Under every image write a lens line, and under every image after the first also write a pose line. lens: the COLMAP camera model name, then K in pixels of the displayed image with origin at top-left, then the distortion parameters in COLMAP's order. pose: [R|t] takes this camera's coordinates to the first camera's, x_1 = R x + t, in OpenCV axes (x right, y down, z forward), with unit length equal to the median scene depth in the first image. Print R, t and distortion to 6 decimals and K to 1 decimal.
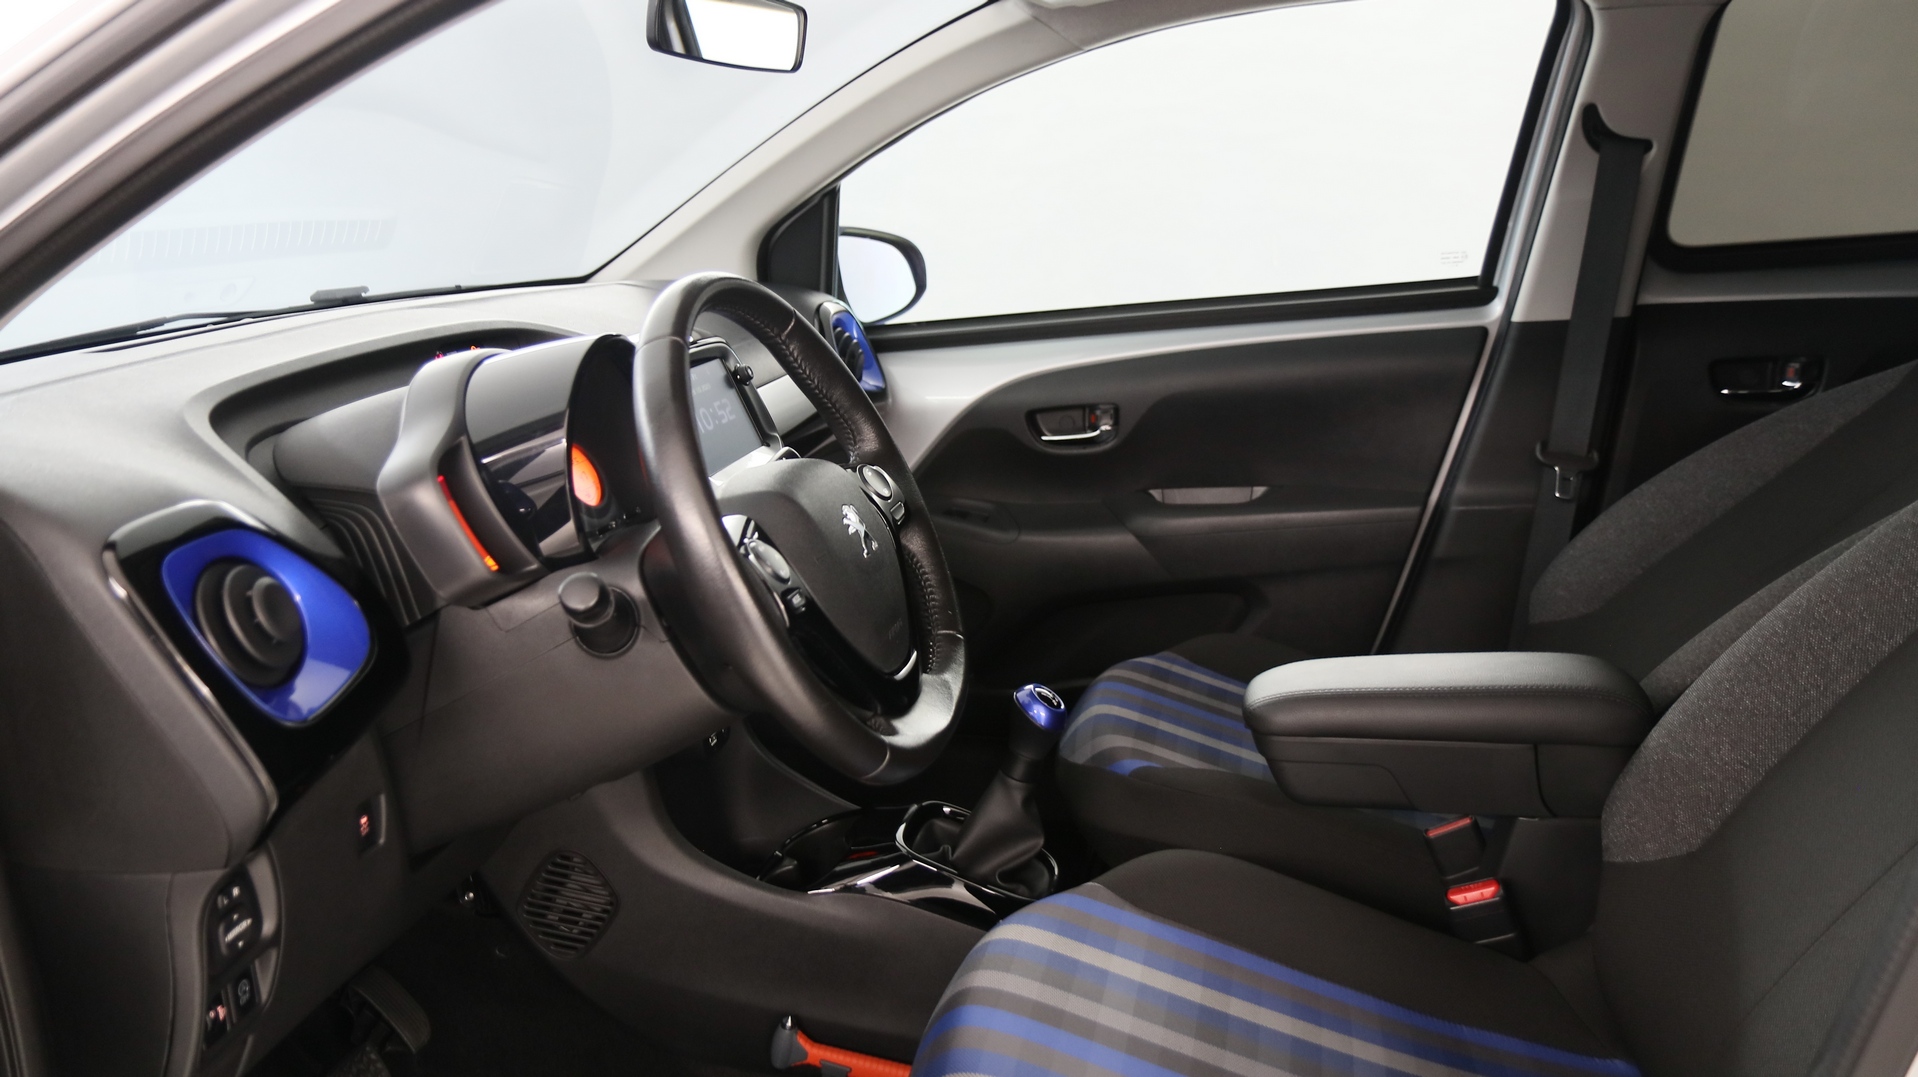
lens RADIAL K [[1553.9, 0, 960.6], [0, 1553.9, 530.0], [0, 0, 1]] dist [-0.000225, 0.035524]
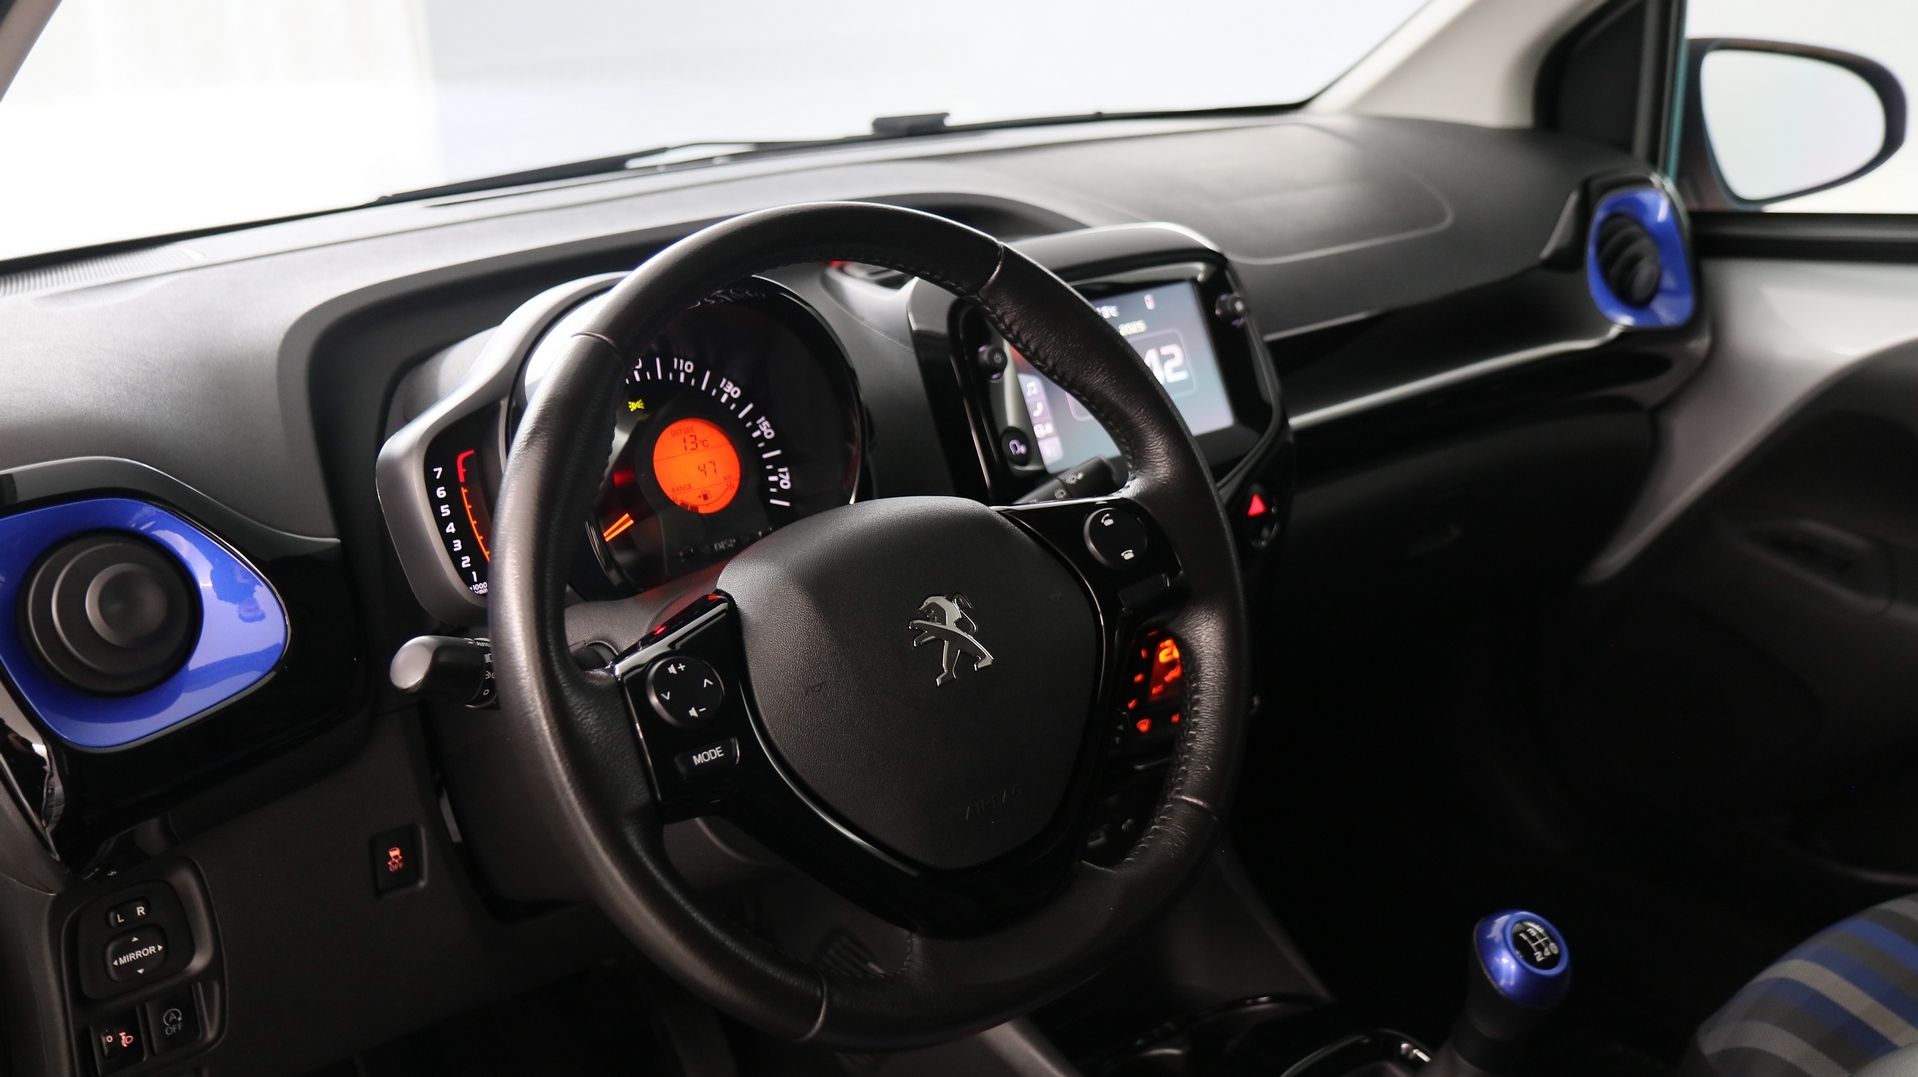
lens RADIAL K [[1992.2, 0, 960.2], [0, 1992.2, 551.2], [0, 0, 1]] dist [0.039458, 0.000000]
pose [[0.753884, 0.200939, -0.625526, 0.276448], [-0.132842, 0.979038, 0.154397, -0.099735], [0.643437, -0.033302, 0.764774, 0.259085]]
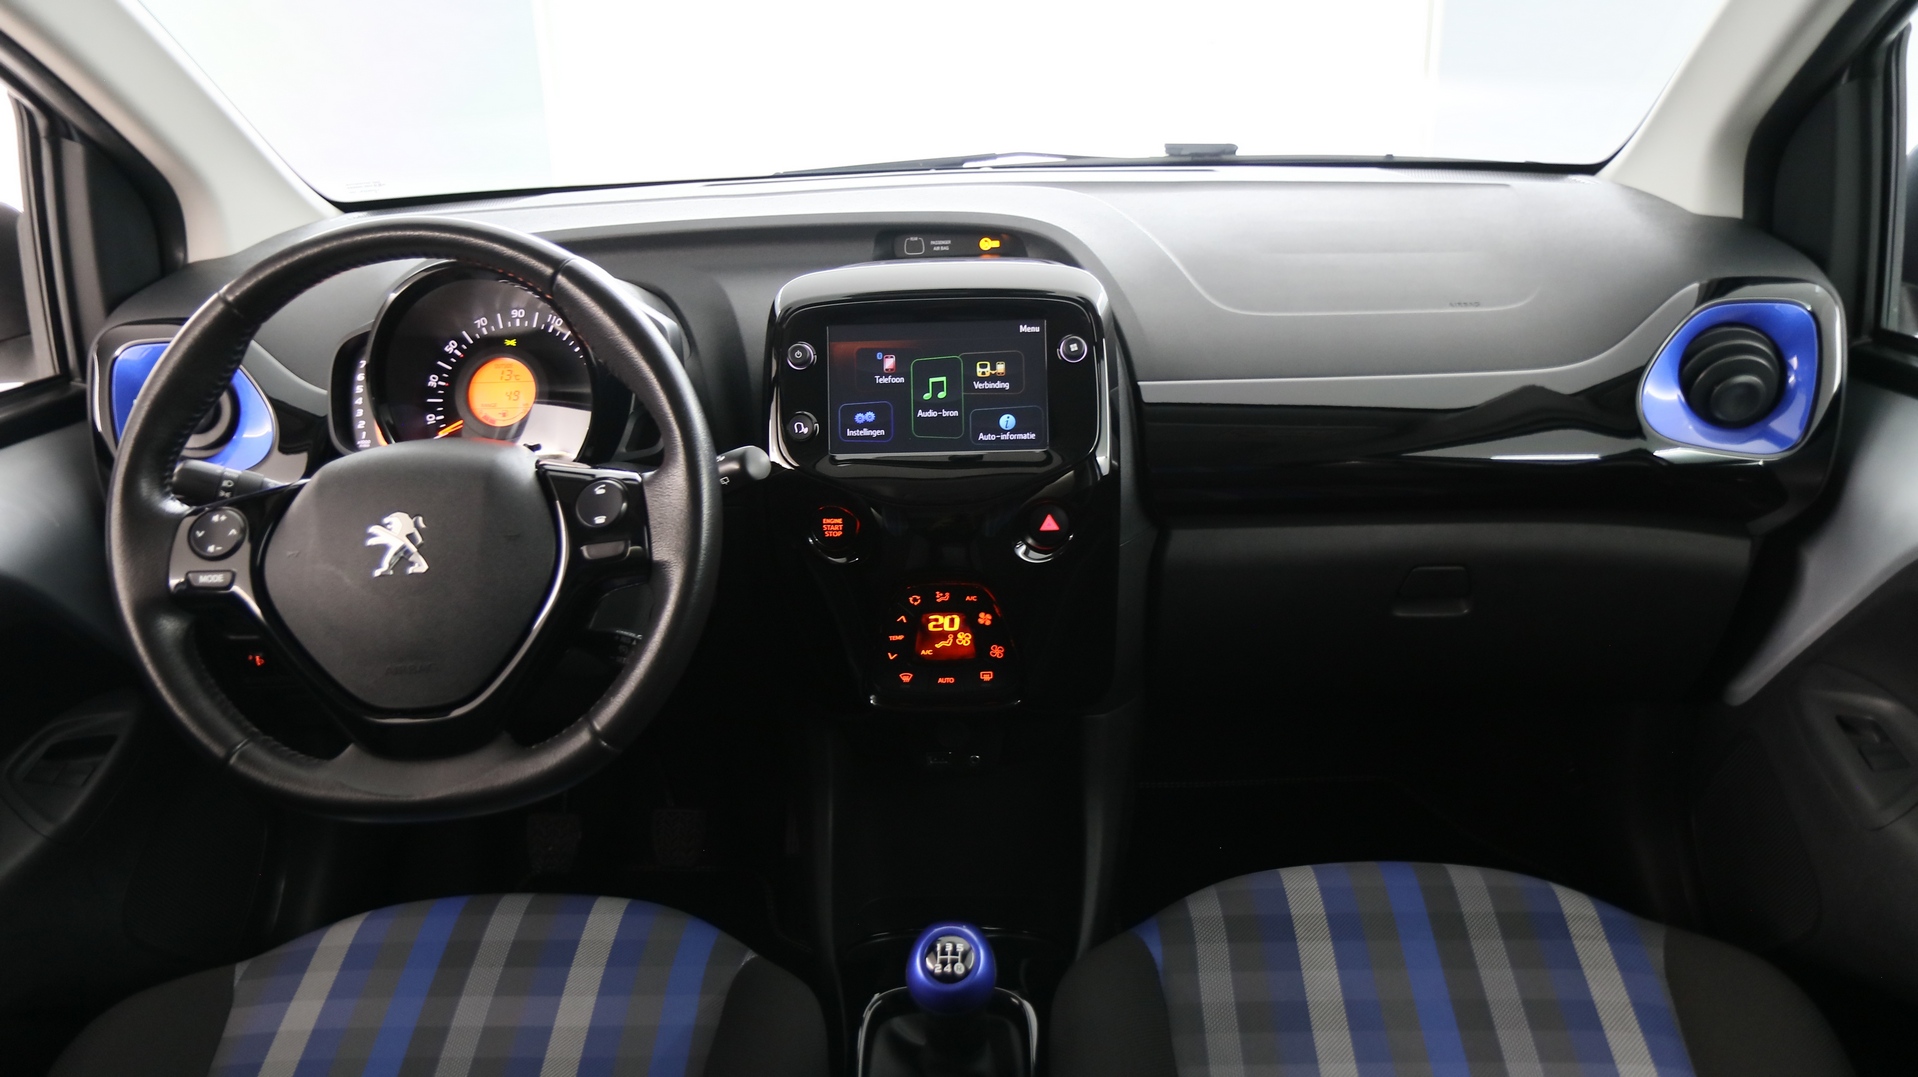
lens RADIAL K [[1553.9, 0, 957.3], [0, 1553.9, 529.3], [0, 0, 1]] dist [-0.000225, 0.035524]
pose [[0.150382, 0.364831, -0.918849, 0.483900], [-0.198986, 0.921567, 0.333344, -0.221201], [0.968395, 0.132709, 0.211184, 0.704976]]
